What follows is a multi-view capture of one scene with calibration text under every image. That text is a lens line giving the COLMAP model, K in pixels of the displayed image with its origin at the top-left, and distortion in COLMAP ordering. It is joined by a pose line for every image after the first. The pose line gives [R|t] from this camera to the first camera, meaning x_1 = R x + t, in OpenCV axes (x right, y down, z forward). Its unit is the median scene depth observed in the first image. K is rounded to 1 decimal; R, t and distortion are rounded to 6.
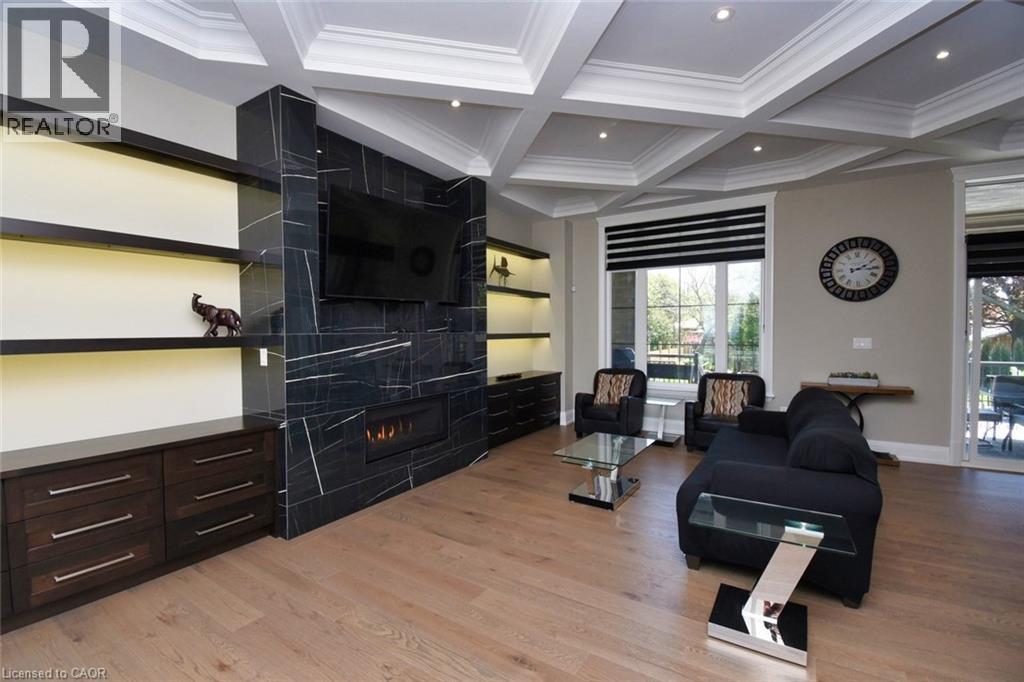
lens RADIAL K [[466.9, 0, 512.0], [0, 466.9, 341.0], [0, 0, 1]] dist [-0.001811, -0.001046]
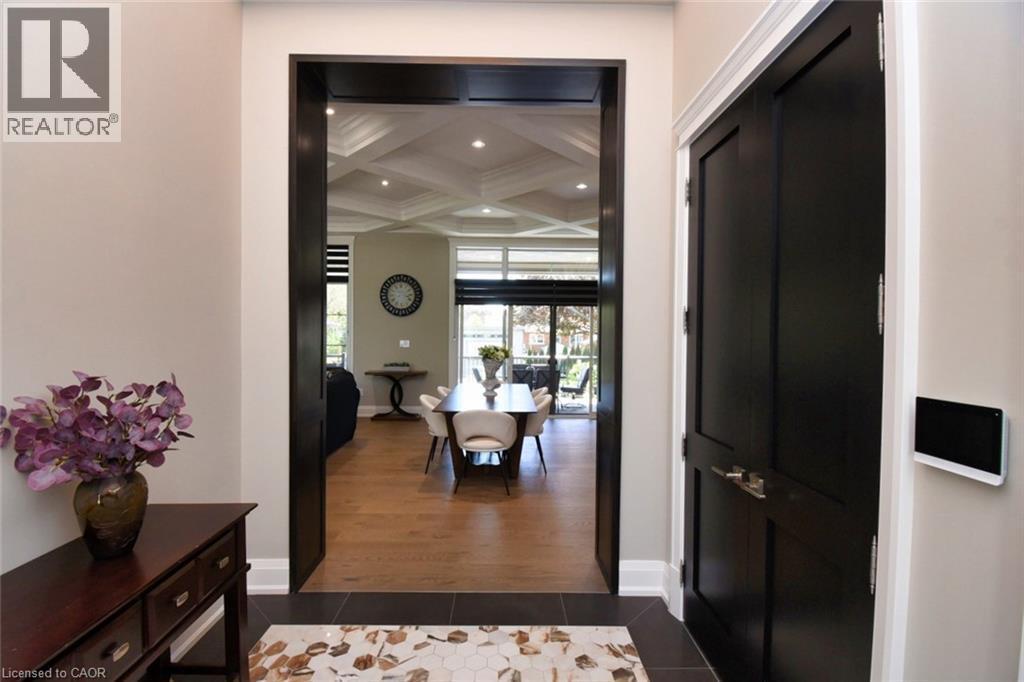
lens RADIAL K [[466.9, 0, 512.0], [0, 466.9, 341.0], [0, 0, 1]] dist [-0.001811, -0.001046]
pose [[0.840169, 0.004915, 0.542302, 0.222812], [0.000798, 0.999947, -0.010299, 0.012302], [-0.542324, 0.009086, 0.840120, -0.490235]]
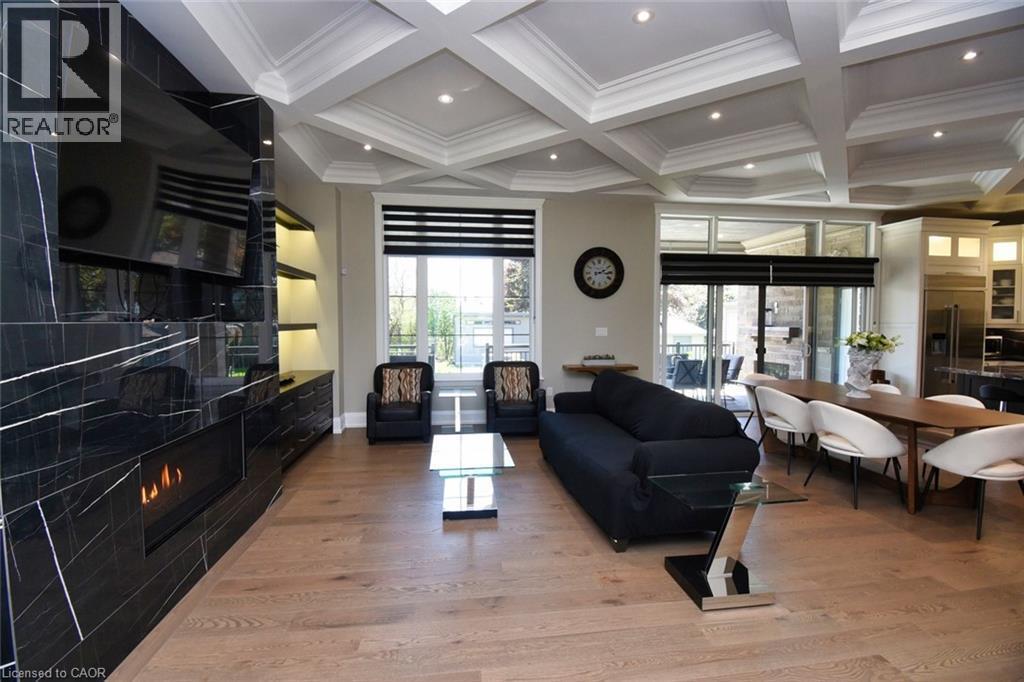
lens RADIAL K [[457.5, 0, 523.0], [0, 457.5, 339.5], [0, 0, 1]] dist [0.000327, -0.000366]
pose [[0.749627, -0.021030, 0.661526, -0.238032], [0.009866, 0.999739, 0.020602, -0.001952], [-0.661787, -0.008917, 0.749639, 0.214733]]
